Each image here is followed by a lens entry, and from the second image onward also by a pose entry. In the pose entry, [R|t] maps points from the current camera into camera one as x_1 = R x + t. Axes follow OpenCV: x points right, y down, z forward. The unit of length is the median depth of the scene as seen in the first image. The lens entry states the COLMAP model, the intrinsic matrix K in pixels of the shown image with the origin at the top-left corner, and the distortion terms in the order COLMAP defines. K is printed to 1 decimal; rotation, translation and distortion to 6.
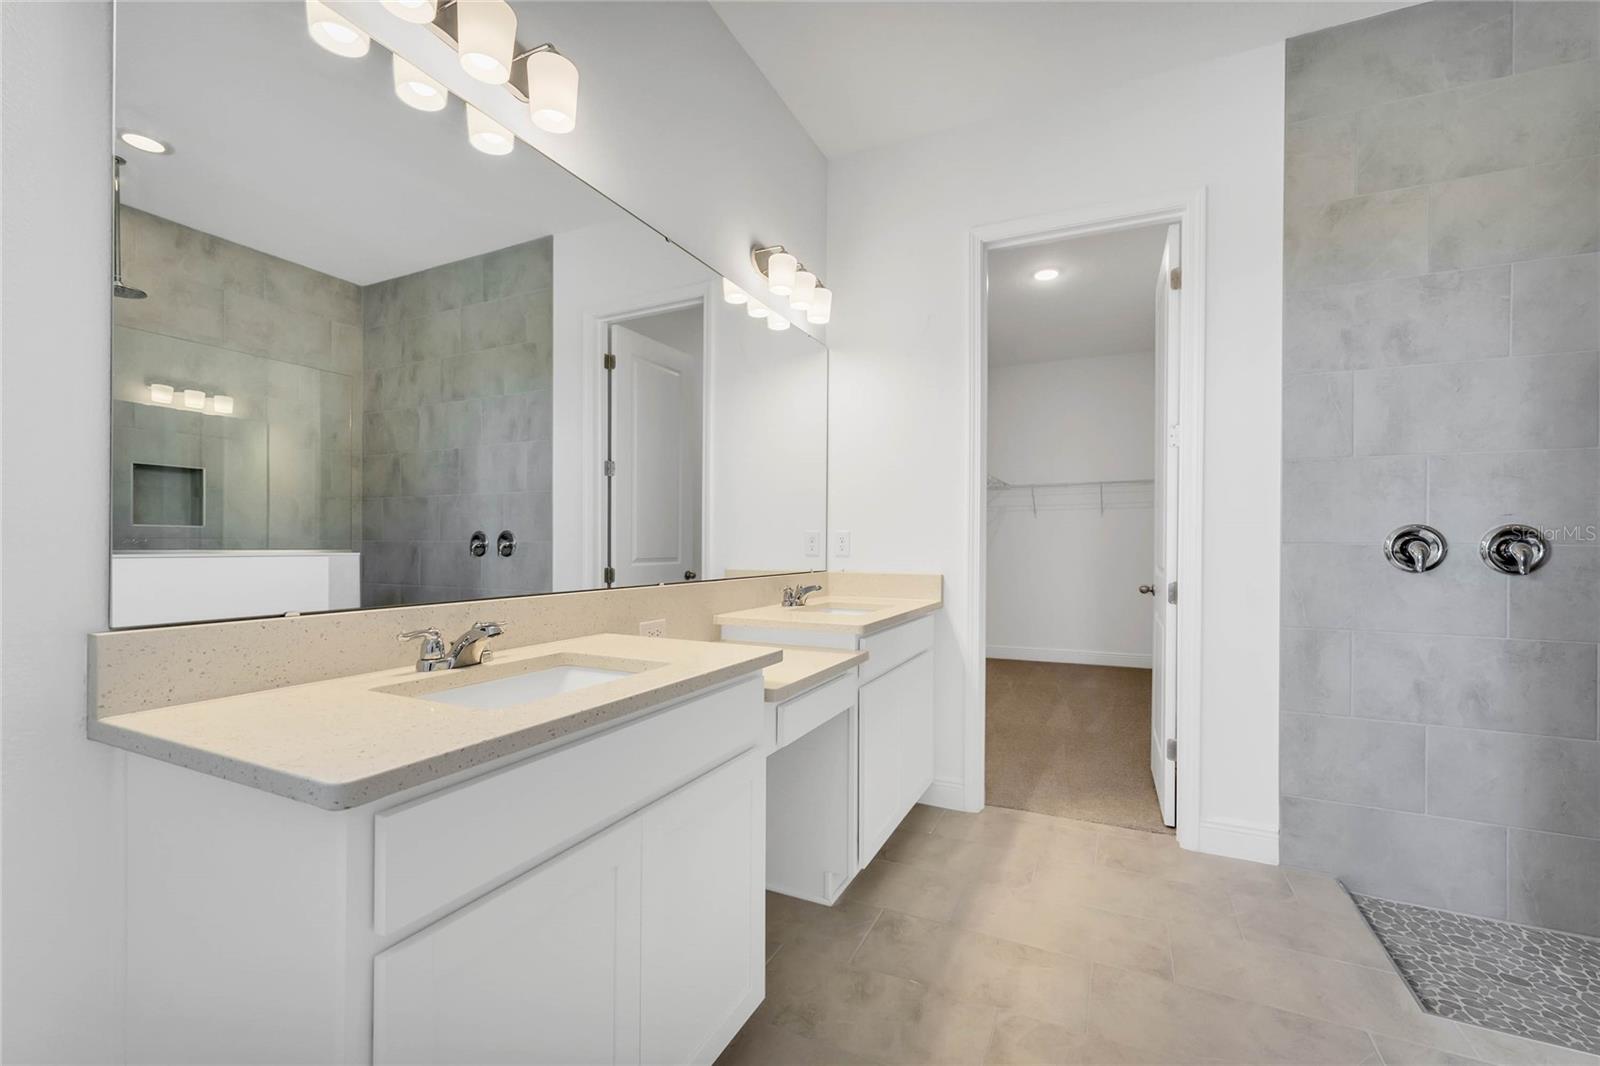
lens RADIAL K [[661.2, 0, 800.8], [0, 661.2, 543.8], [0, 0, 1]] dist [0.001799, 0.000149]
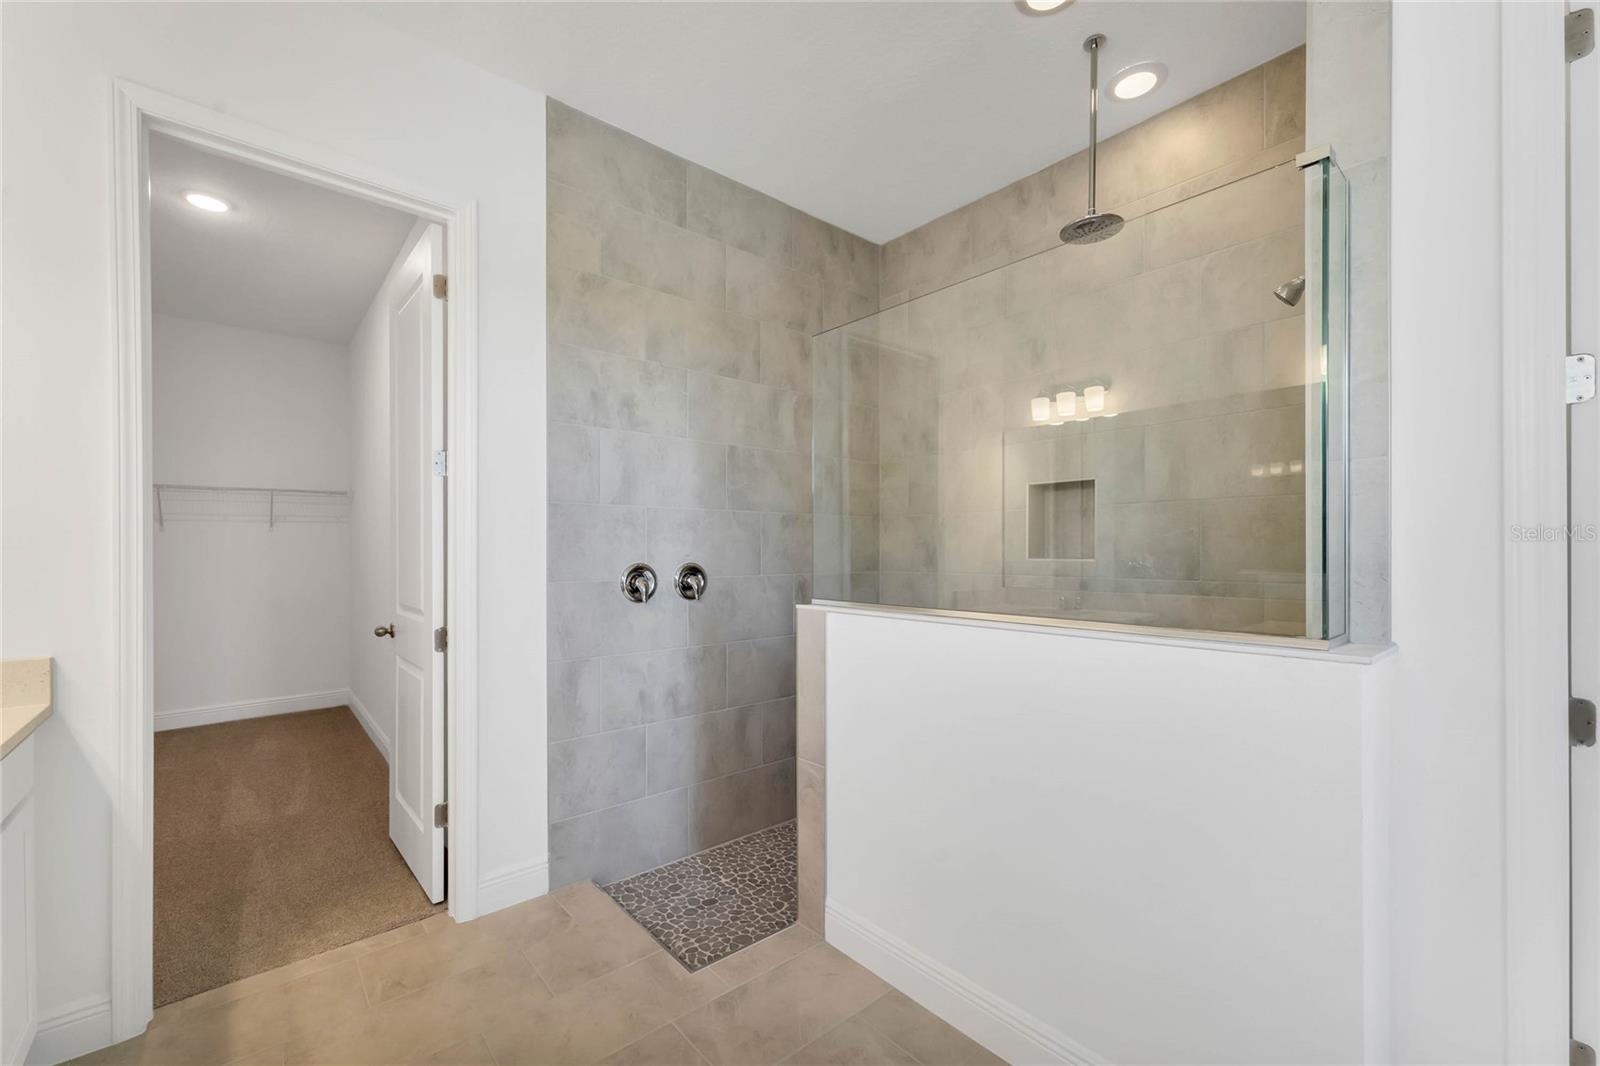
lens RADIAL K [[655.8, 0, 802.3], [0, 655.8, 549.6], [0, 0, 1]] dist [0.002177, 0.000344]
pose [[0.399805, -0.008705, 0.916559, -0.056512], [0.004756, 0.999961, 0.007422, -0.057194], [-0.916588, 0.001392, 0.399831, 0.223861]]
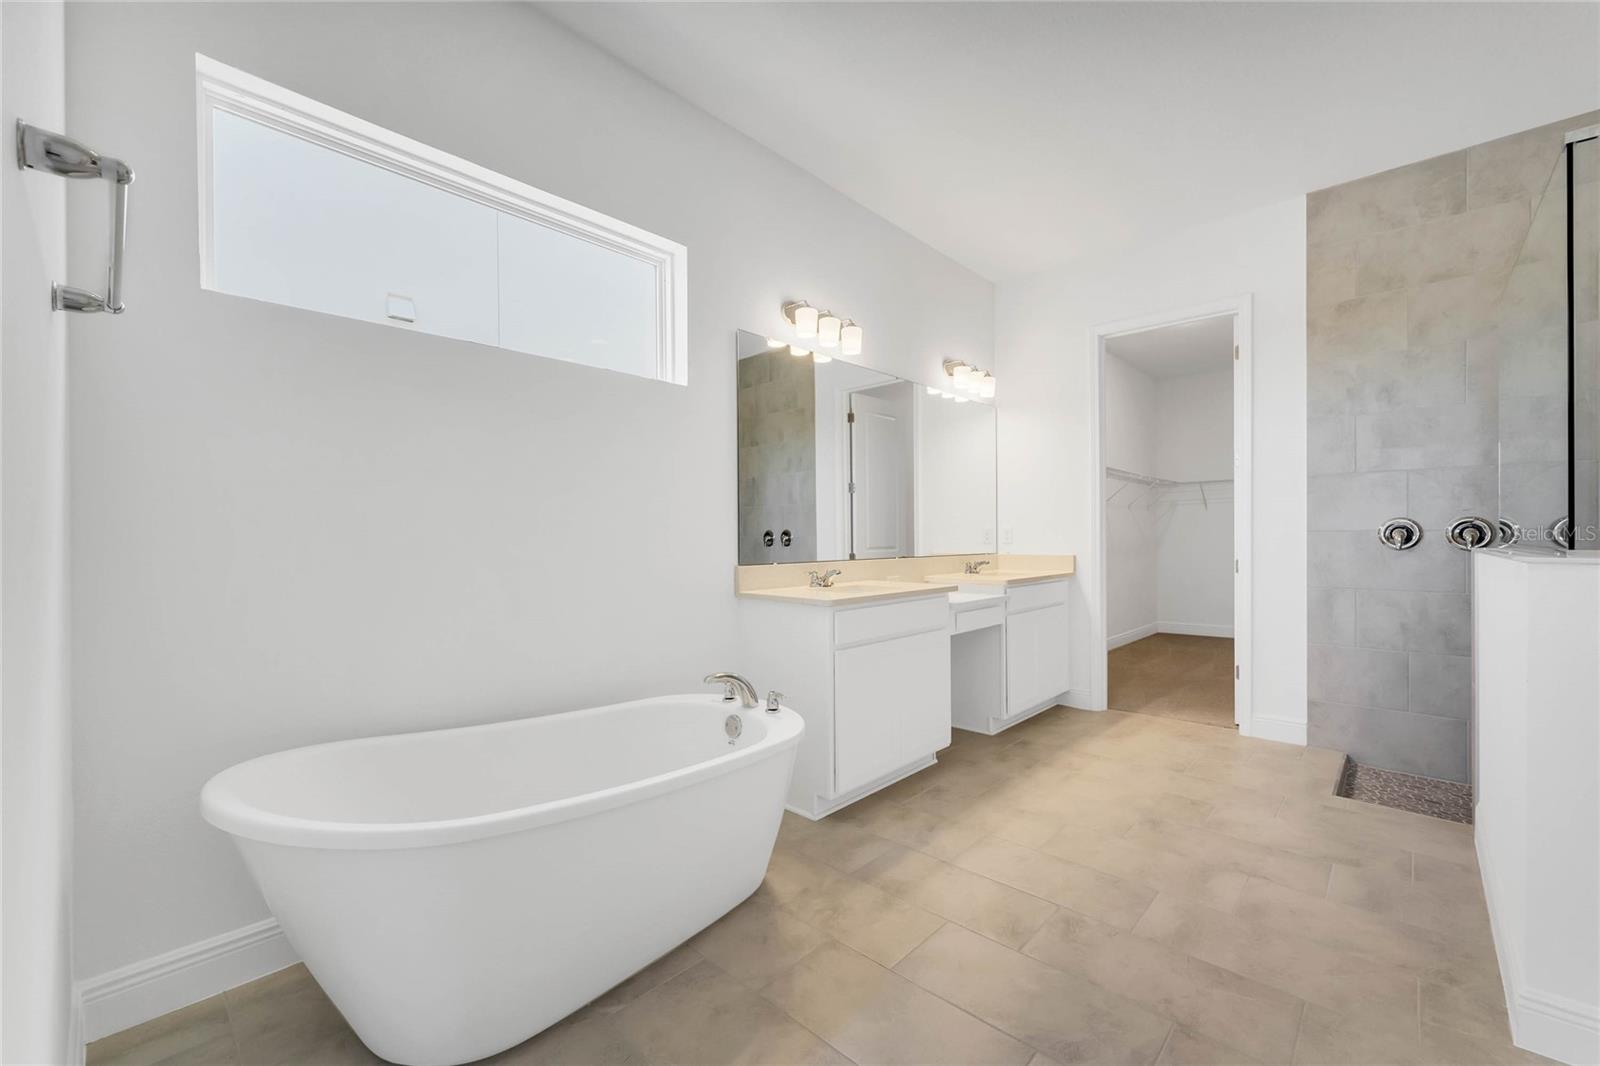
lens RADIAL K [[637.5, 0, 801.2], [0, 637.5, 538.7], [0, 0, 1]] dist [0.001265, 0.000134]
pose [[0.952229, -0.011723, -0.305158, 0.077928], [0.012817, 0.999917, 0.001584, -0.001083], [0.305114, -0.005420, 0.952300, -0.724479]]
